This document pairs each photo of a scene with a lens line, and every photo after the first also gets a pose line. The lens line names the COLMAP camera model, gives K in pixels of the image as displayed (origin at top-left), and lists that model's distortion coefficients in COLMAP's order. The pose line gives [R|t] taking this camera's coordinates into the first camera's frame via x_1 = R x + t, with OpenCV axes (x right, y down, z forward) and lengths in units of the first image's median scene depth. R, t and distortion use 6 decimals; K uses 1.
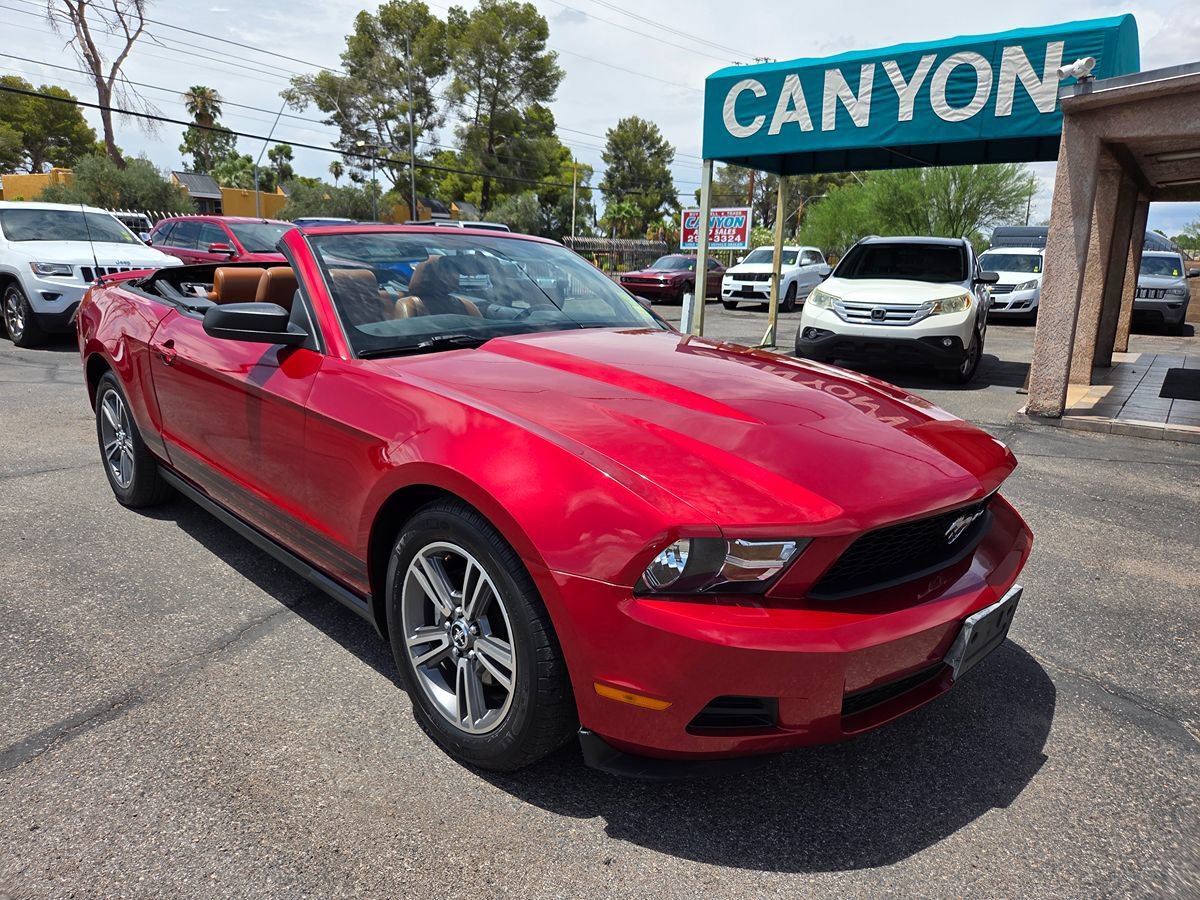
lens RADIAL K [[808.8, 0, 591.9], [0, 808.8, 435.6], [0, 0, 1]] dist [0.060263, -0.050992]
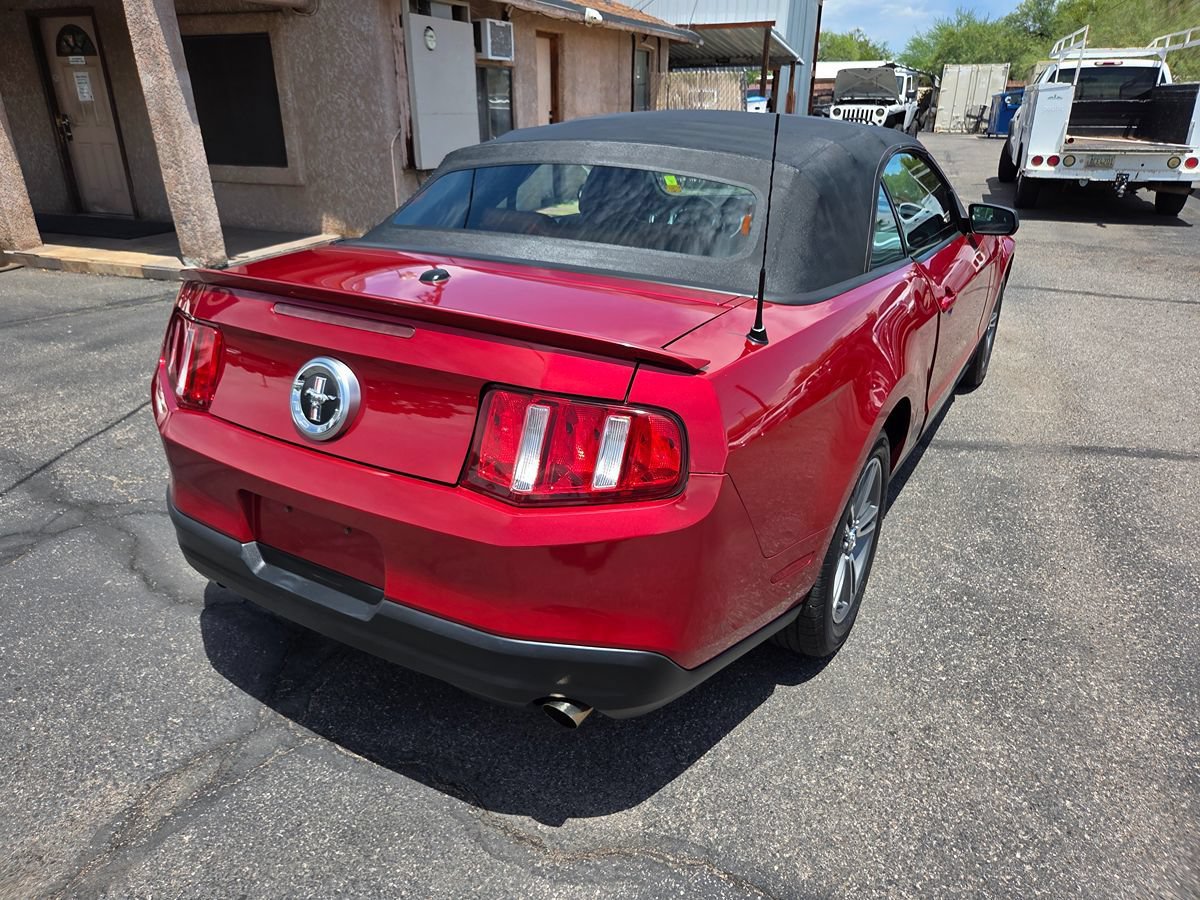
lens RADIAL K [[808.8, 0, 596.3], [0, 808.8, 451.4], [0, 0, 1]] dist [0.060263, -0.050992]
pose [[-0.251516, -0.414533, 0.874587, -0.464693], [0.199335, 0.862077, 0.465929, -0.165042], [-0.947104, 0.291524, -0.134195, 0.566105]]
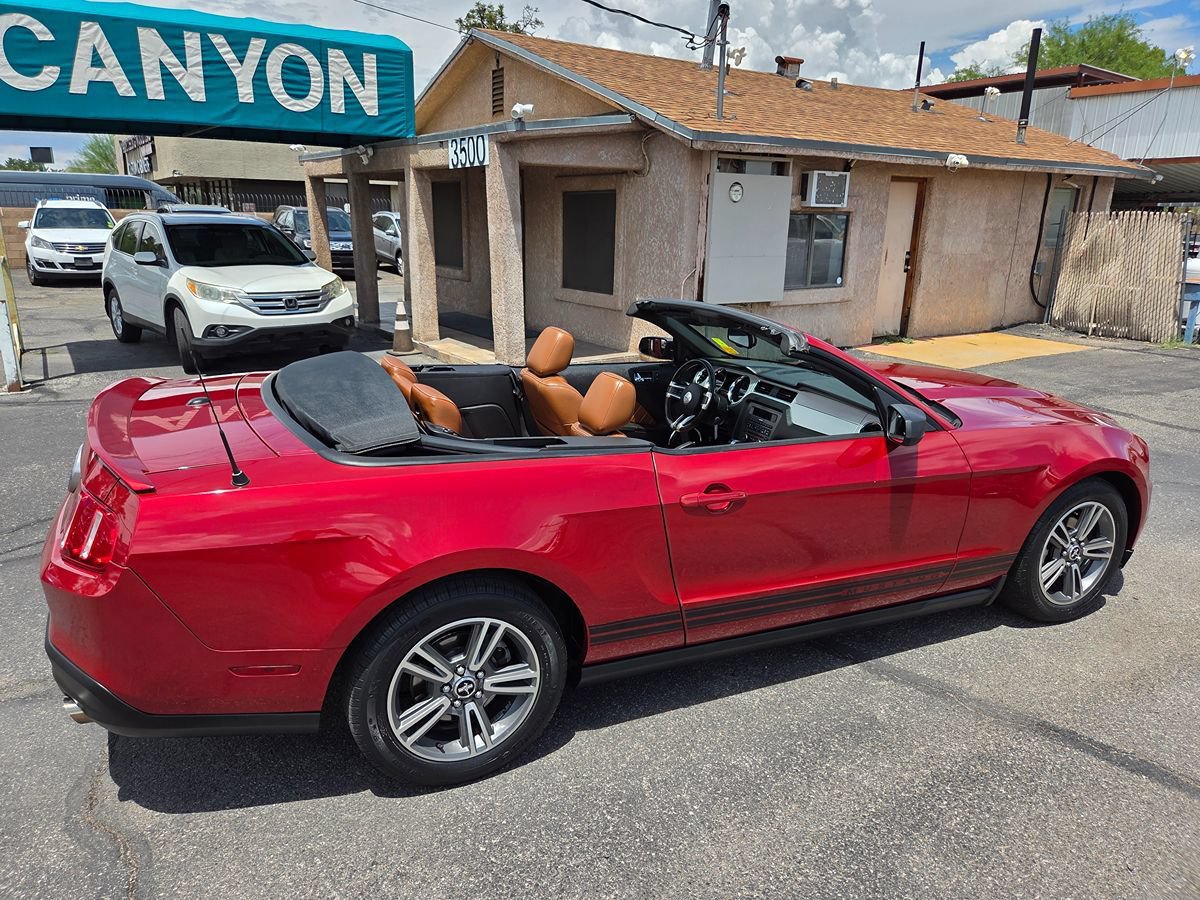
lens RADIAL K [[808.8, 0, 588.1], [0, 808.8, 453.1], [0, 0, 1]] dist [0.060263, -0.050992]
pose [[0.344069, -0.290078, 0.893012, -0.483949], [0.197939, 0.952116, 0.233013, -0.137483], [-0.917844, 0.096590, 0.385011, 0.297965]]
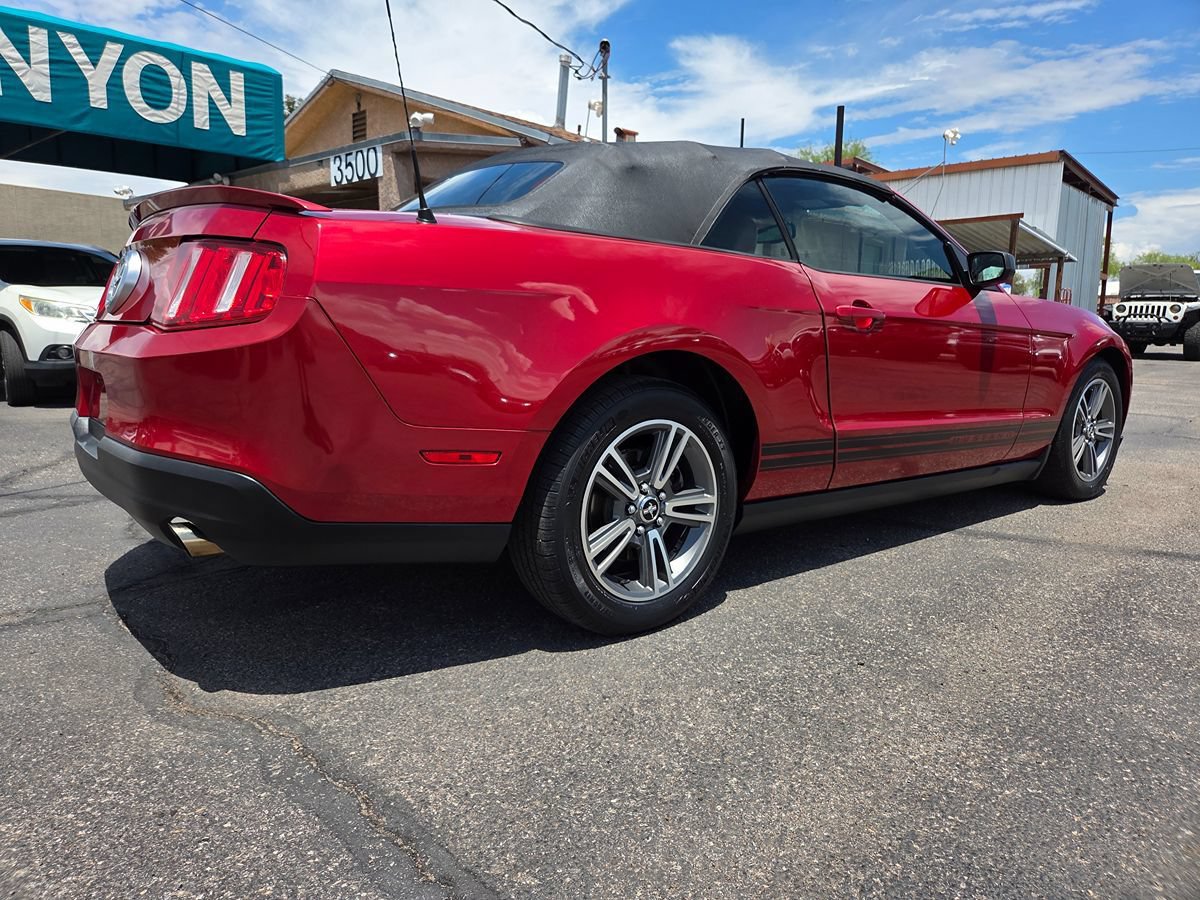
lens RADIAL K [[808.8, 0, 585.4], [0, 808.8, 436.5], [0, 0, 1]] dist [0.060263, -0.050992]
pose [[0.112239, -0.170069, 0.979019, -0.503483], [0.209465, 0.967156, 0.143995, -0.059554], [-0.971353, 0.188909, 0.144176, 0.437764]]
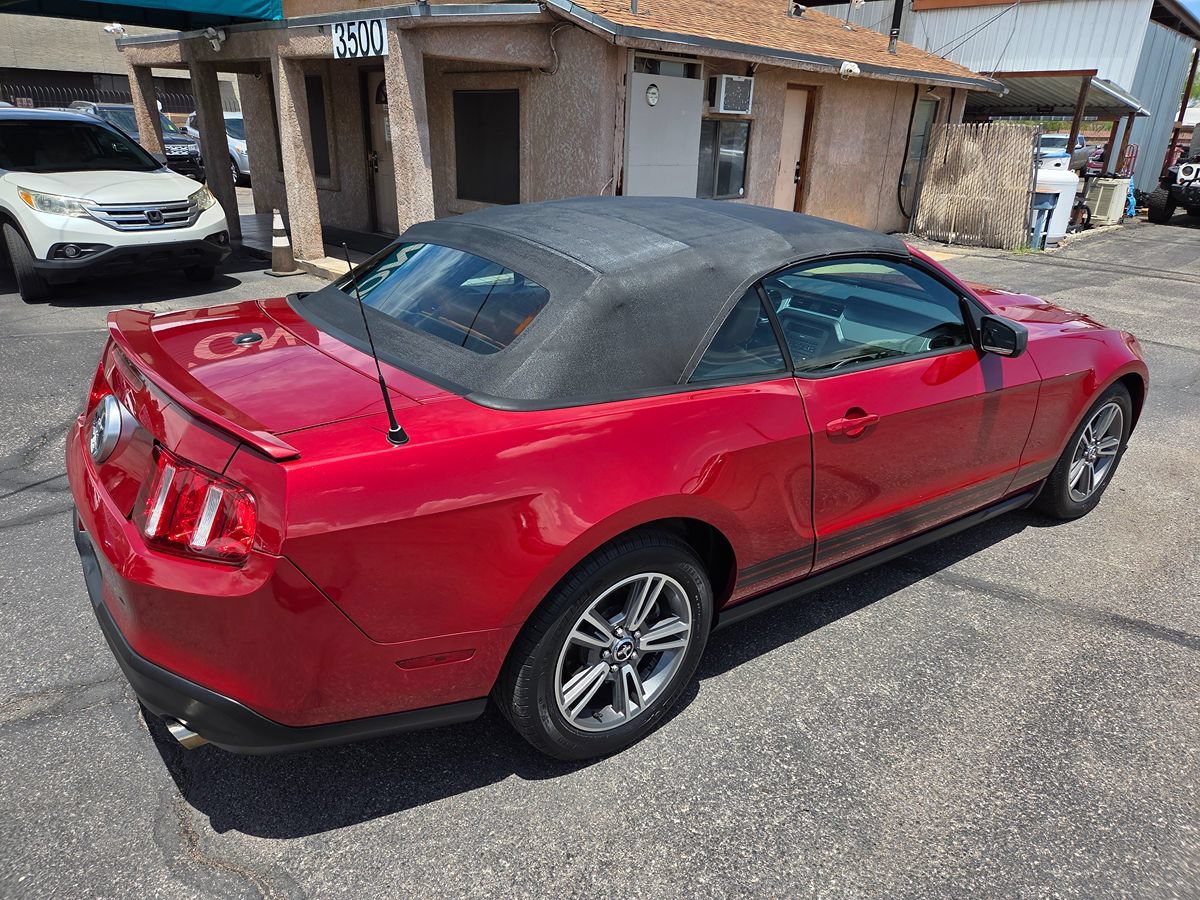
lens RADIAL K [[808.8, 0, 596.8], [0, 808.8, 447.0], [0, 0, 1]] dist [0.060263, -0.050992]
pose [[0.139783, -0.388221, 0.910903, -0.477298], [0.187840, 0.913627, 0.360557, -0.153976], [-0.972202, 0.120704, 0.200633, 0.406640]]
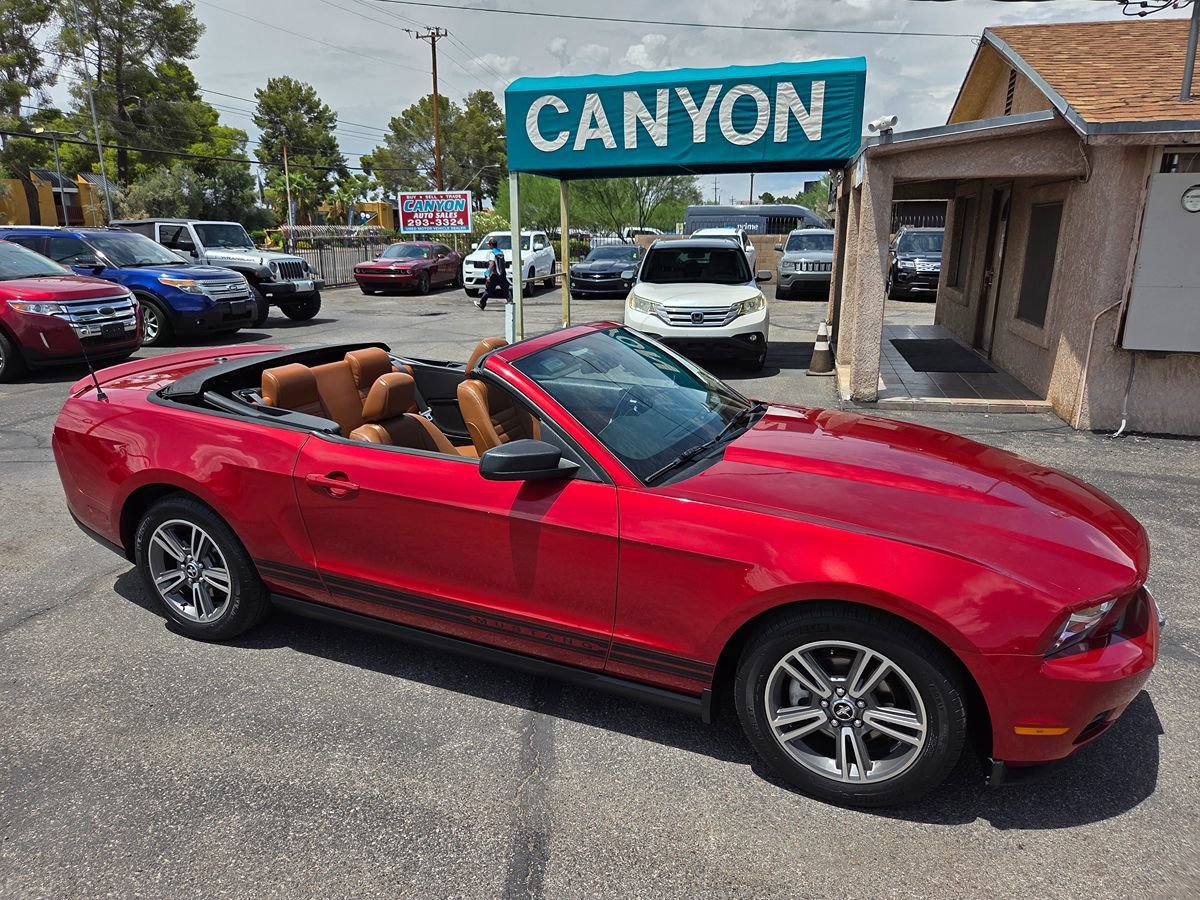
lens RADIAL K [[808.8, 0, 591.6], [0, 808.8, 453.4], [0, 0, 1]] dist [0.060263, -0.050992]
pose [[0.924786, -0.132643, 0.356619, -0.215674], [0.111842, 0.990626, 0.078431, -0.067443], [-0.363680, -0.032647, 0.930952, -0.002568]]
